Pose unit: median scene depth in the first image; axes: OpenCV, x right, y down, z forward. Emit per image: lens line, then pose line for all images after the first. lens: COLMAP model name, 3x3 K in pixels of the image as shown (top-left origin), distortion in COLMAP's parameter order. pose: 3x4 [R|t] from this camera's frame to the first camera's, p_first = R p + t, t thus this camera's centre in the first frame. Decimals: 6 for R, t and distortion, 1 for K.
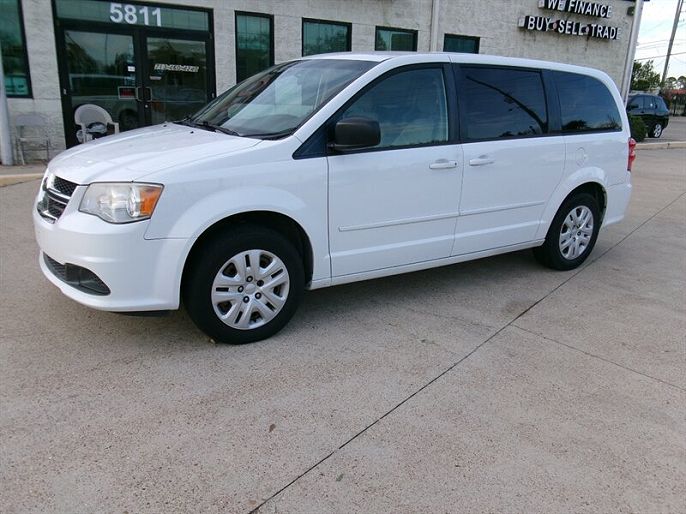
lens RADIAL K [[555.9, 0, 340.7], [0, 555.9, 258.8], [0, 0, 1]] dist [0.014667, -0.014207]
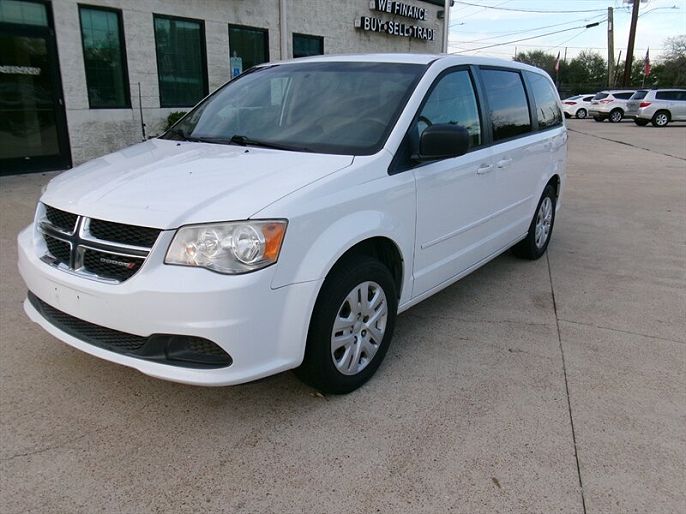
lens RADIAL K [[555.9, 0, 341.4], [0, 555.9, 260.0], [0, 0, 1]] dist [0.014667, -0.014207]
pose [[0.935601, -0.122037, 0.331297, -0.393575], [0.120541, 0.992390, 0.025143, -0.064340], [-0.331845, 0.016411, 0.943191, 0.157665]]
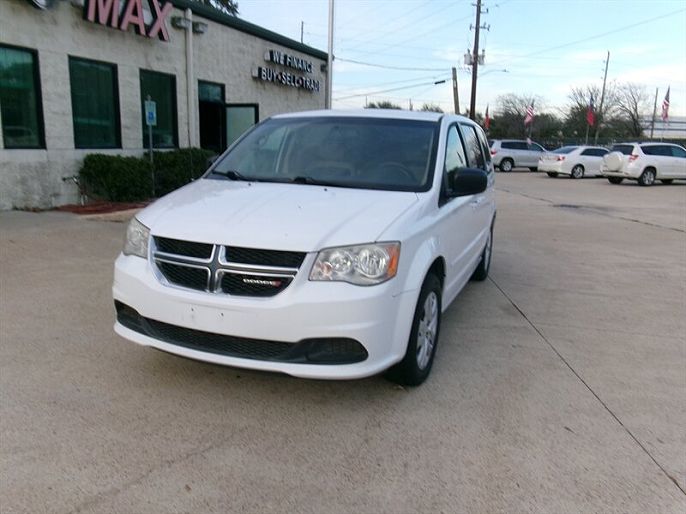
lens RADIAL K [[555.9, 0, 341.9], [0, 555.9, 260.3], [0, 0, 1]] dist [0.014667, -0.014207]
pose [[0.819599, -0.126392, 0.558822, -0.748864], [0.160960, 0.986877, -0.012865, -0.078174], [-0.549862, 0.100492, 0.829188, 0.154088]]
